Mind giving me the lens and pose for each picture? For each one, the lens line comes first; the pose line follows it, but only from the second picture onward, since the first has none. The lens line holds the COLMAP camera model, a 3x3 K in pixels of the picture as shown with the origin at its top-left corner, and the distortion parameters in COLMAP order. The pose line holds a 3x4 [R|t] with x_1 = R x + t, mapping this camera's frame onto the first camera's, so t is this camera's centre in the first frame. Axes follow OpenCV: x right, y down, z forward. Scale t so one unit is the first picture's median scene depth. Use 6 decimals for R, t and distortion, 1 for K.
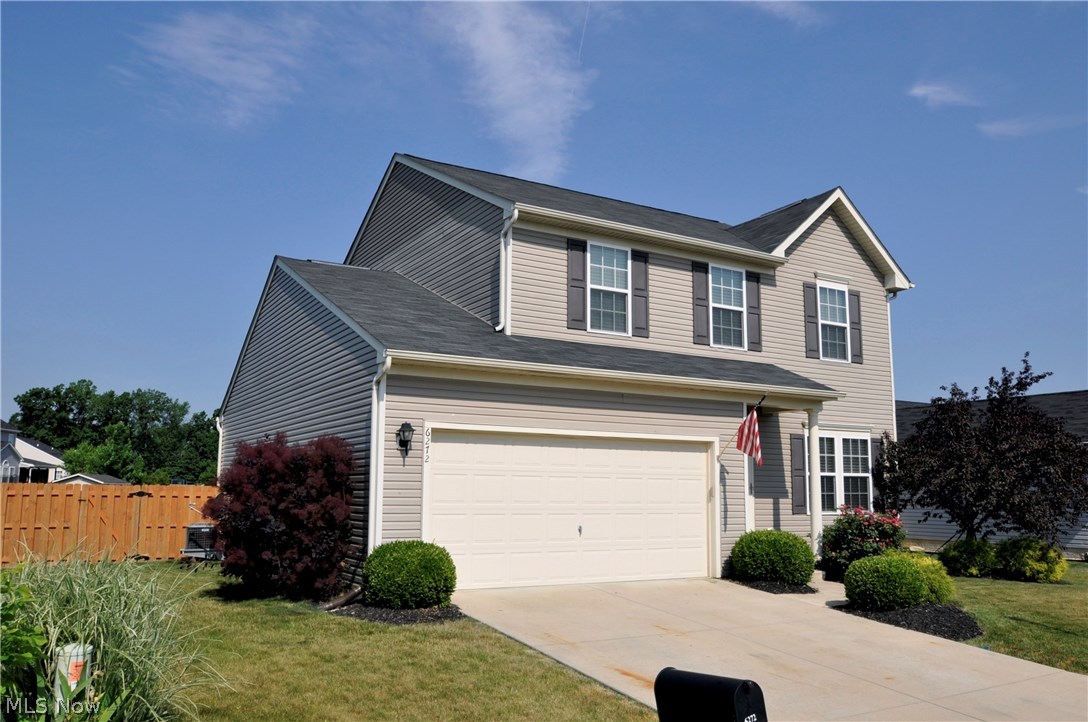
lens RADIAL K [[840.2, 0, 543.1], [0, 840.2, 378.5], [0, 0, 1]] dist [-0.055417, -0.001741]
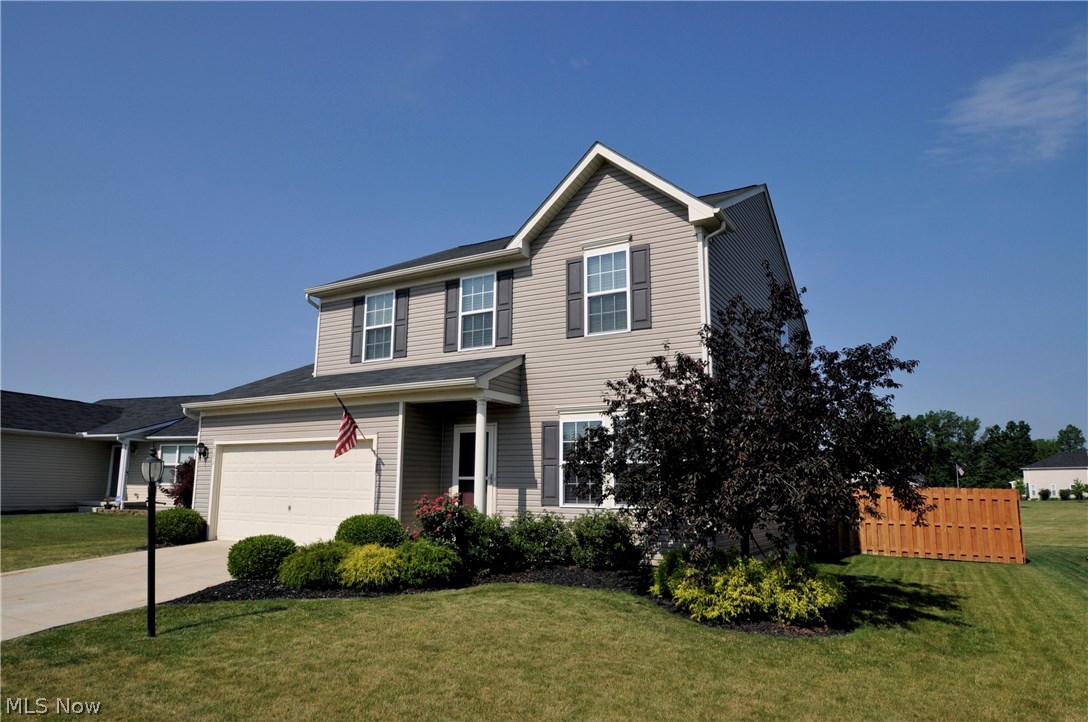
lens RADIAL K [[680.0, 0, 546.0], [0, 680.0, 375.0], [0, 0, 1]] dist [-0.017930, 0.000125]
pose [[0.500843, -0.148594, -0.852687, 0.984834], [0.108743, 0.988150, -0.108328, 0.099213], [0.858680, -0.038469, 0.511067, 0.610423]]
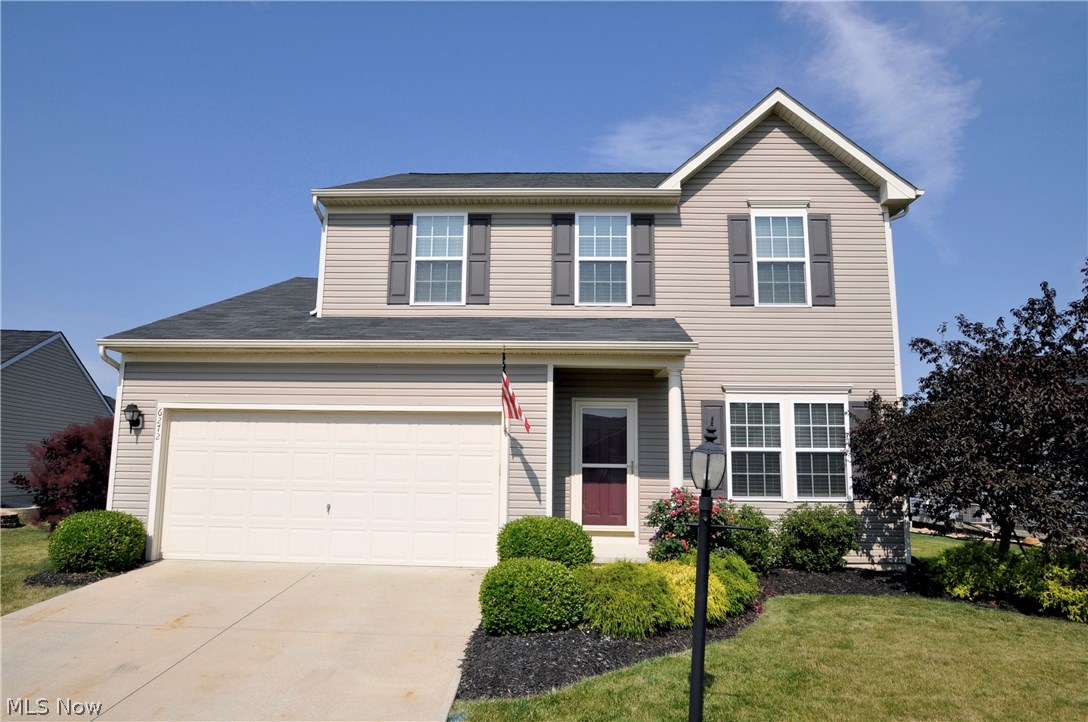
lens RADIAL K [[670.7, 0, 541.9], [0, 670.7, 380.8], [0, 0, 1]] dist [-0.032322, 0.001629]
pose [[0.854090, -0.070714, -0.515296, 0.505920], [0.065704, 0.997447, -0.027977, 0.055621], [0.515959, -0.009962, 0.856556, 0.361890]]
